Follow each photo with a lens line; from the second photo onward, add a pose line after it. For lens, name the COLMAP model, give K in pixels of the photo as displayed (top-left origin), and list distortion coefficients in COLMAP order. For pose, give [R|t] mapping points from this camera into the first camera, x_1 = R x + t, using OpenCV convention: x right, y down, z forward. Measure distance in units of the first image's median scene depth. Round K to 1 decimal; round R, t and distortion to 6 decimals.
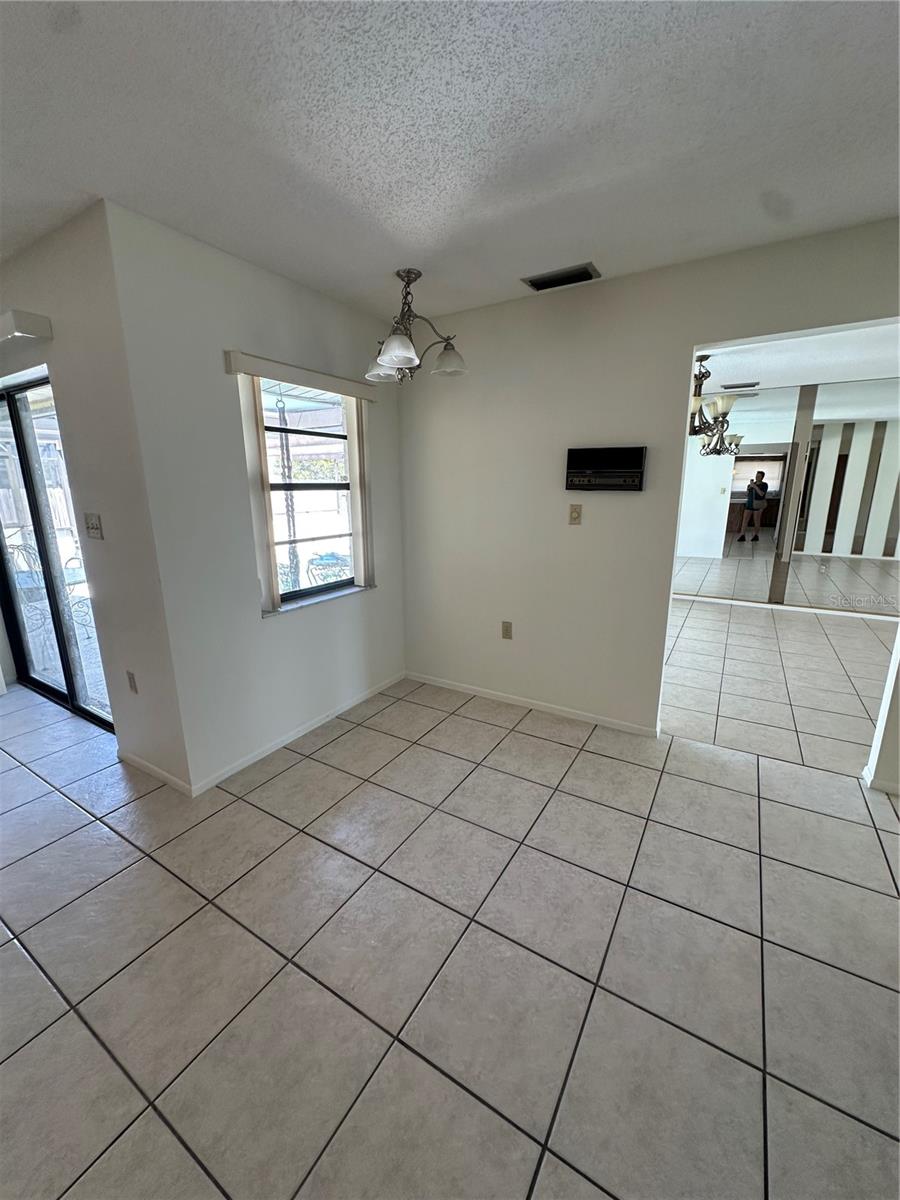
lens RADIAL K [[479.0, 0, 451.8], [0, 479.0, 596.7], [0, 0, 1]] dist [0.000586, 0.000076]
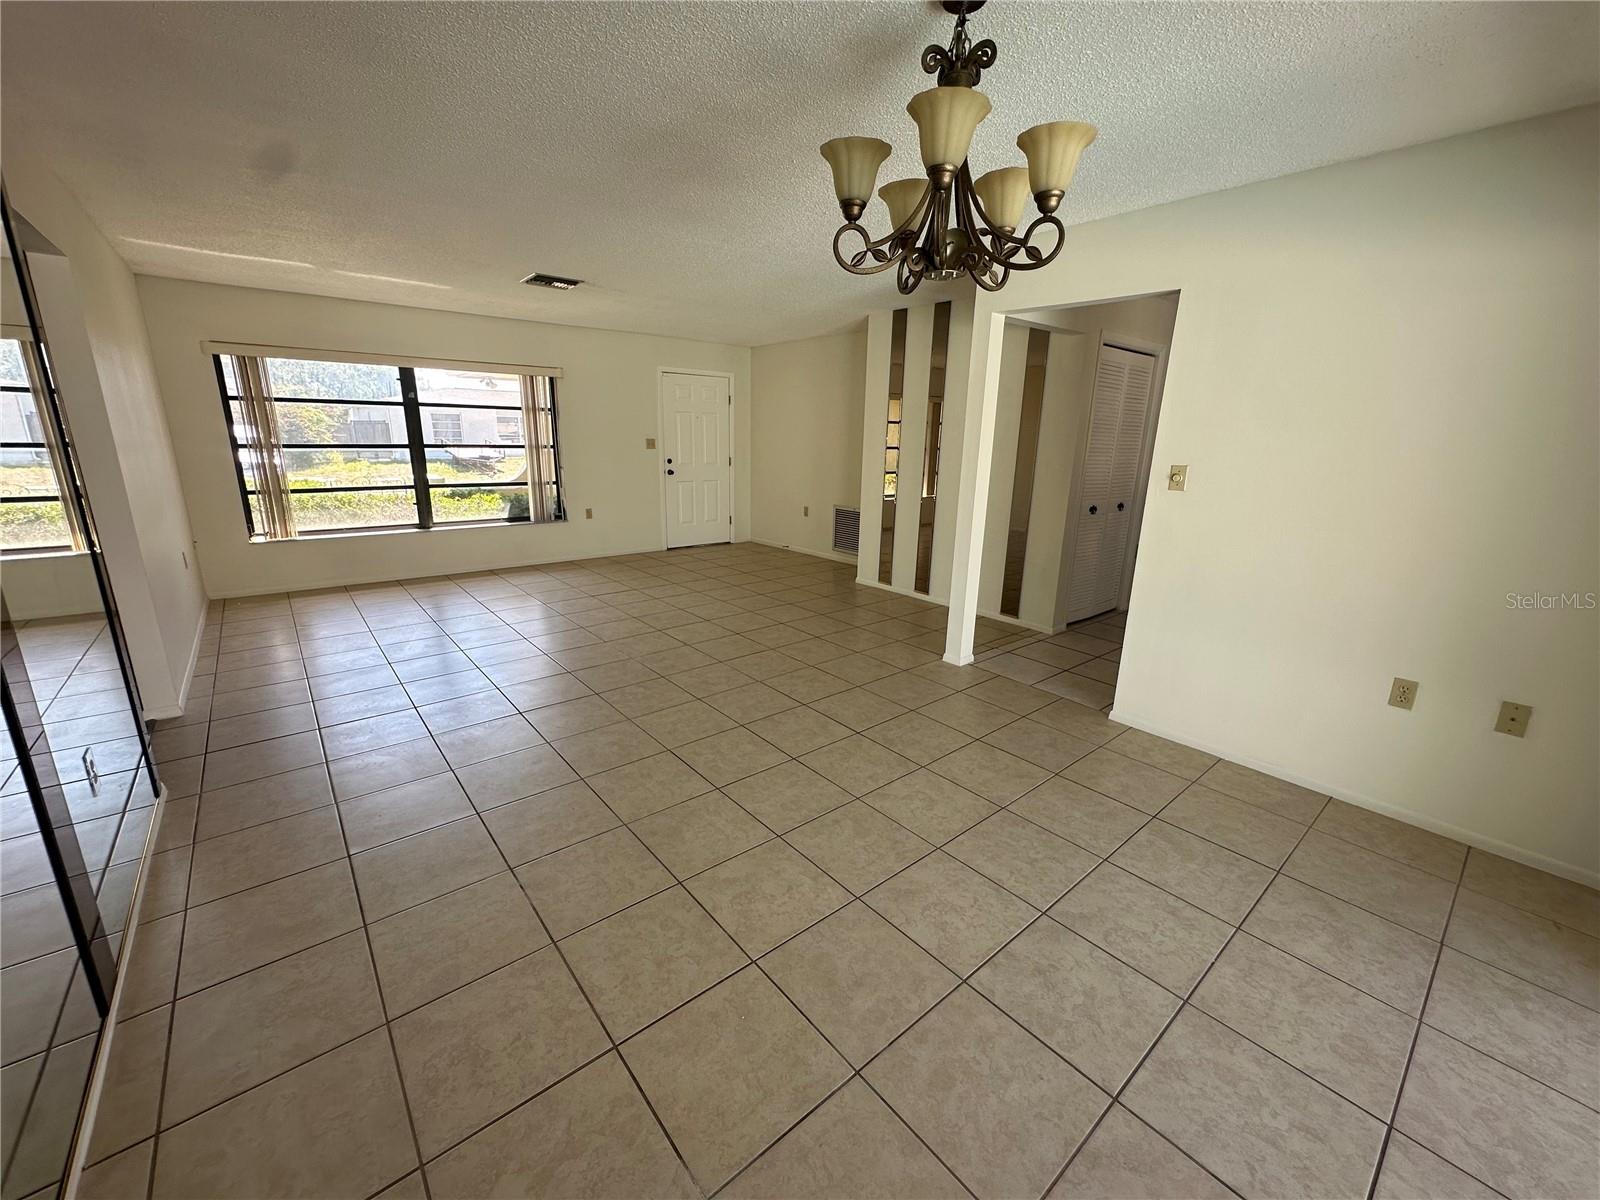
lens RADIAL K [[638.7, 0, 806.6], [0, 638.7, 598.4], [0, 0, 1]] dist [0.000586, 0.000076]
pose [[-0.946974, -0.093074, 0.307536, 0.475749], [0.058595, 0.891054, 0.450099, -0.365737], [-0.315923, 0.444252, -0.838351, 1.578208]]
